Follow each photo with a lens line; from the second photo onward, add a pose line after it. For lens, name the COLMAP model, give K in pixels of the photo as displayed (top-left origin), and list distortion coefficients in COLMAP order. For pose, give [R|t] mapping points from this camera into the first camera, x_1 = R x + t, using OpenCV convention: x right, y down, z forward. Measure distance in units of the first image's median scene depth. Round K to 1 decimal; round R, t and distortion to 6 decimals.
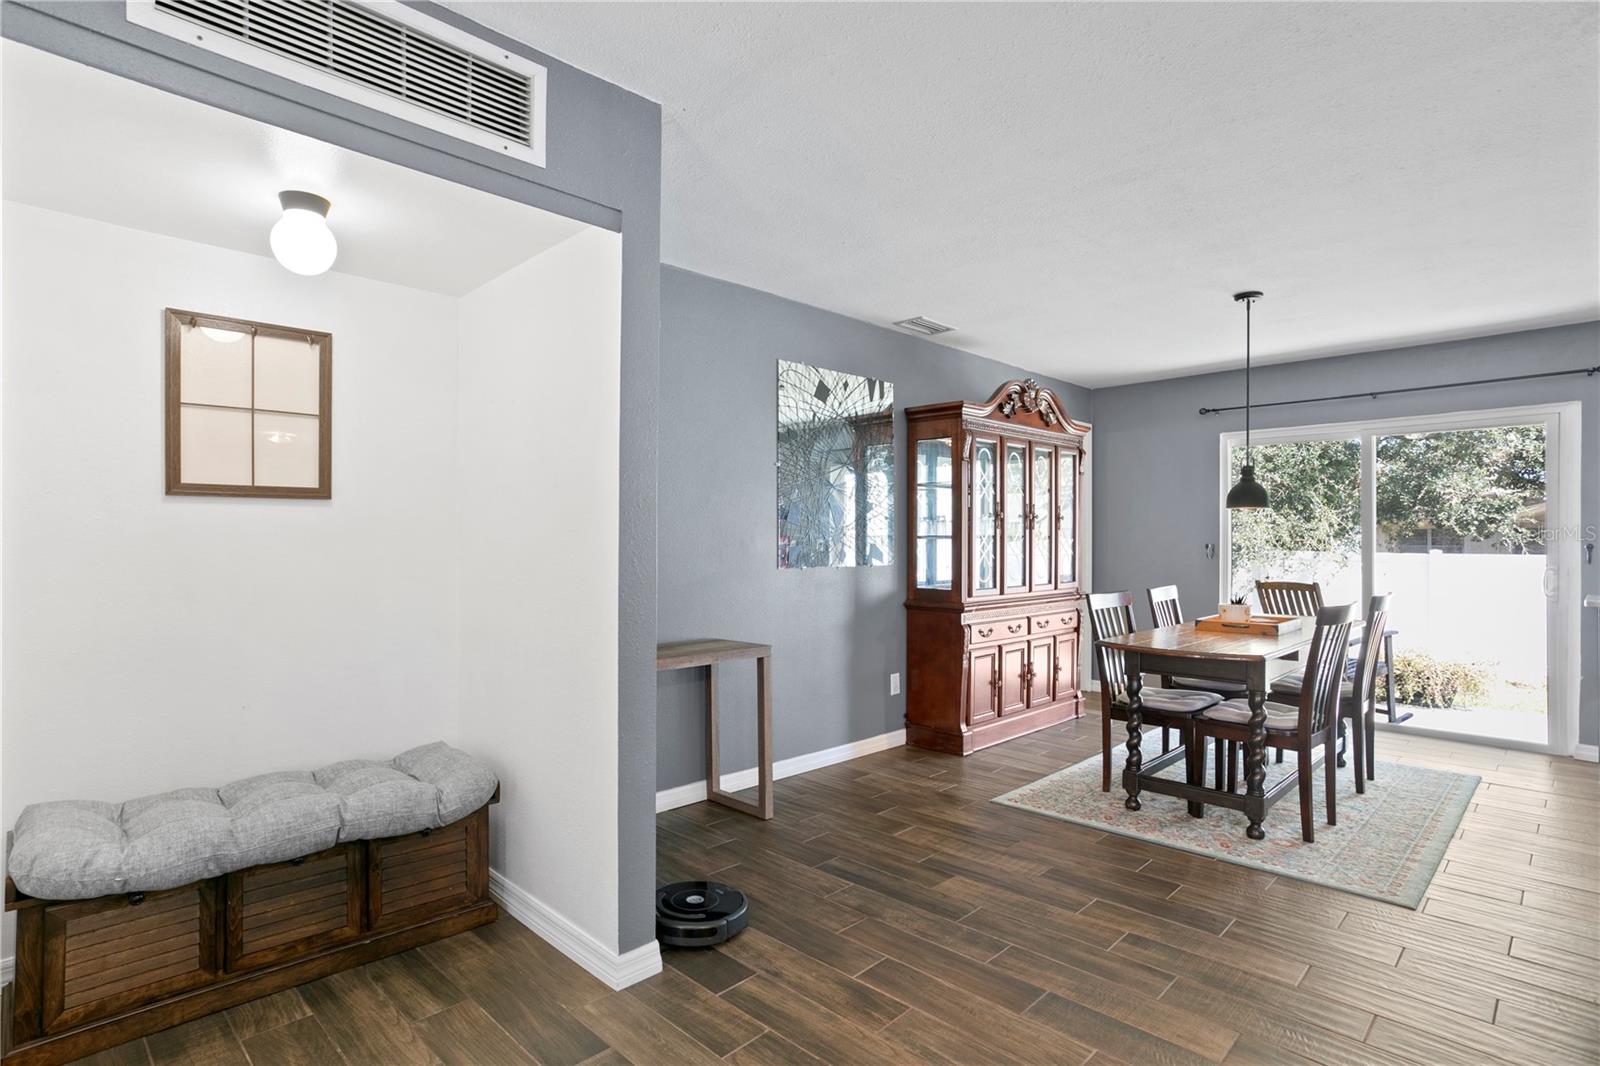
lens RADIAL K [[801.5, 0, 800.0], [0, 801.5, 533.0], [0, 0, 1]] dist [-0.003821, -0.000303]
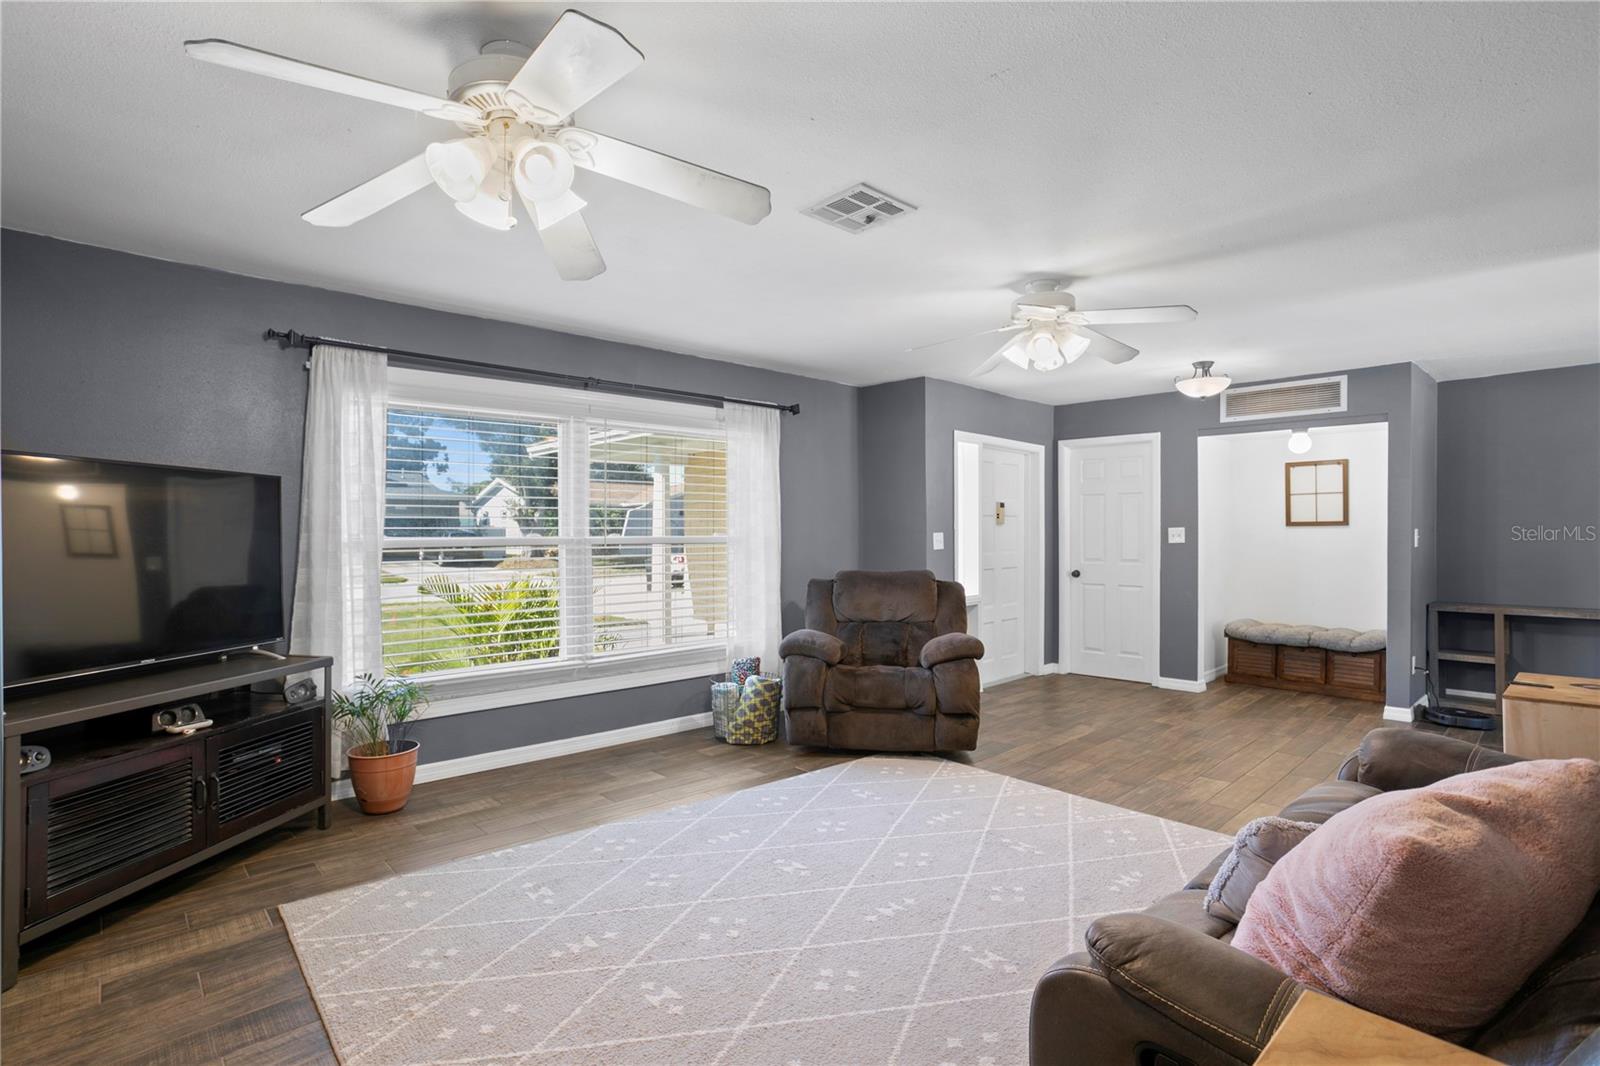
lens RADIAL K [[777.0, 0, 775.6], [0, 777.0, 537.1], [0, 0, 1]] dist [-0.065191, 0.049906]
pose [[-0.036731, 0.003633, -0.999319, 1.852076], [0.010149, 0.999943, 0.003263, -0.031332], [0.999274, -0.010022, -0.036766, -0.695302]]
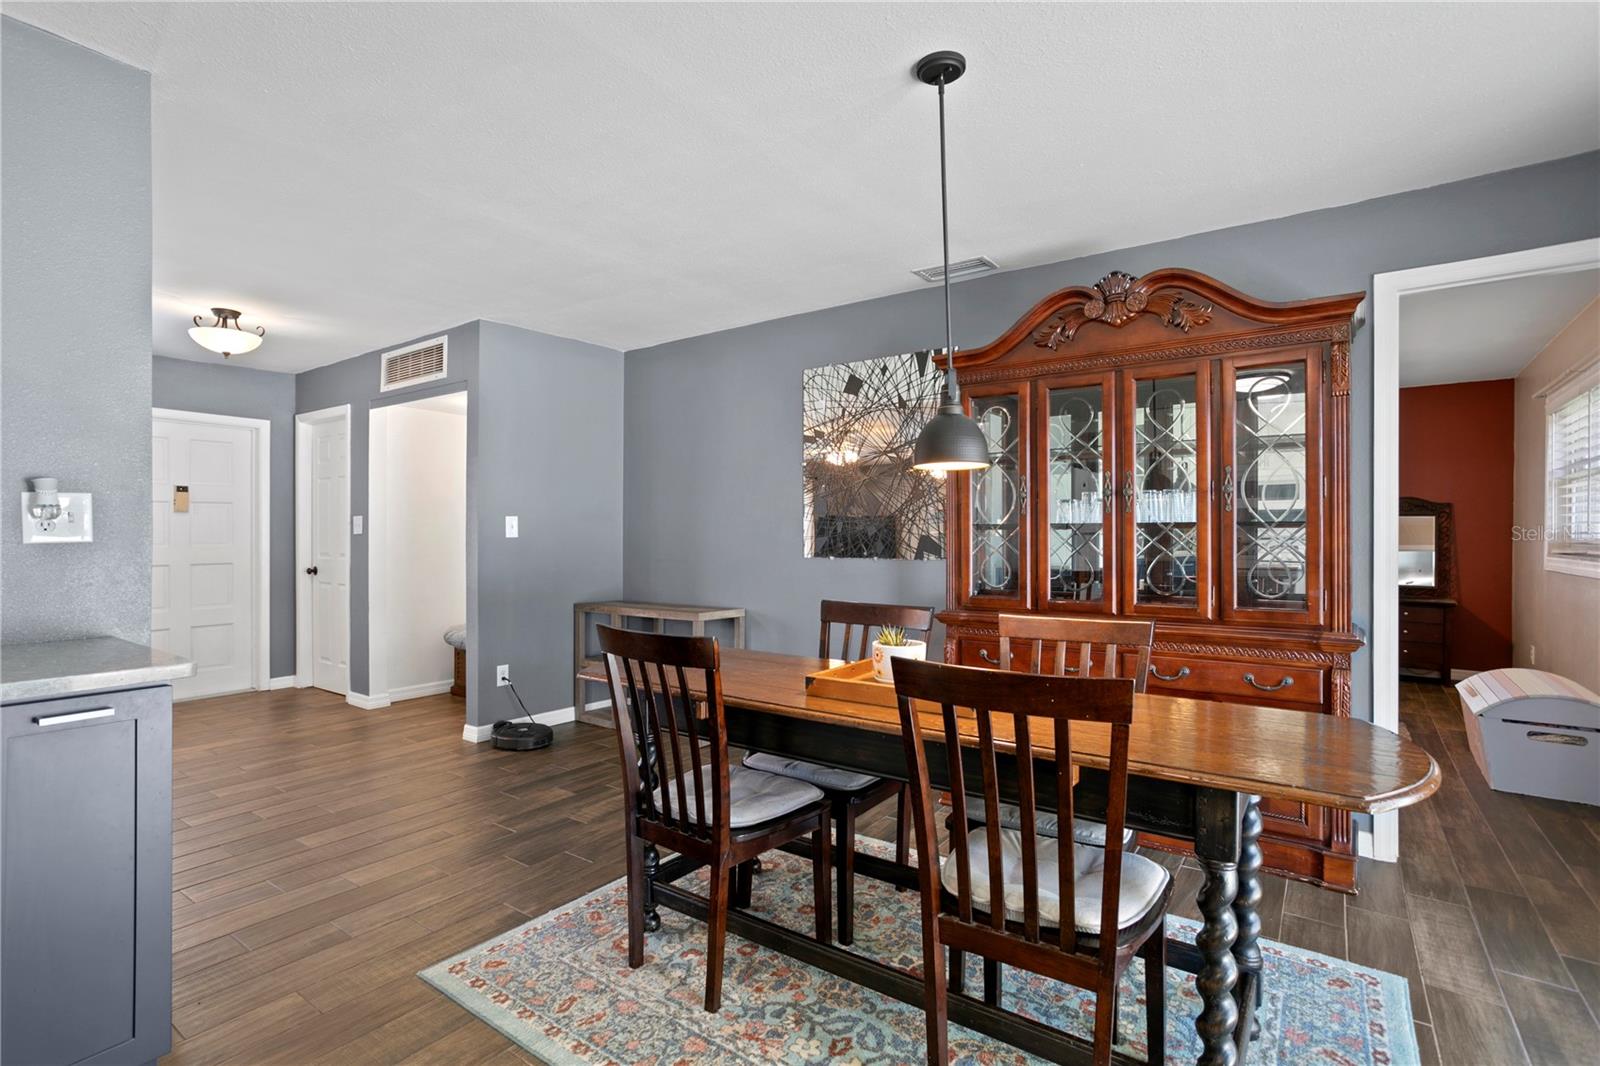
lens RADIAL K [[777.0, 0, 775.6], [0, 777.0, 537.1], [0, 0, 1]] dist [-0.065191, 0.049906]
pose [[0.146574, 0.007275, -0.989173, 1.594362], [0.008898, 0.999923, 0.008673, 0.007652], [0.989160, -0.010072, 0.146498, 1.244089]]
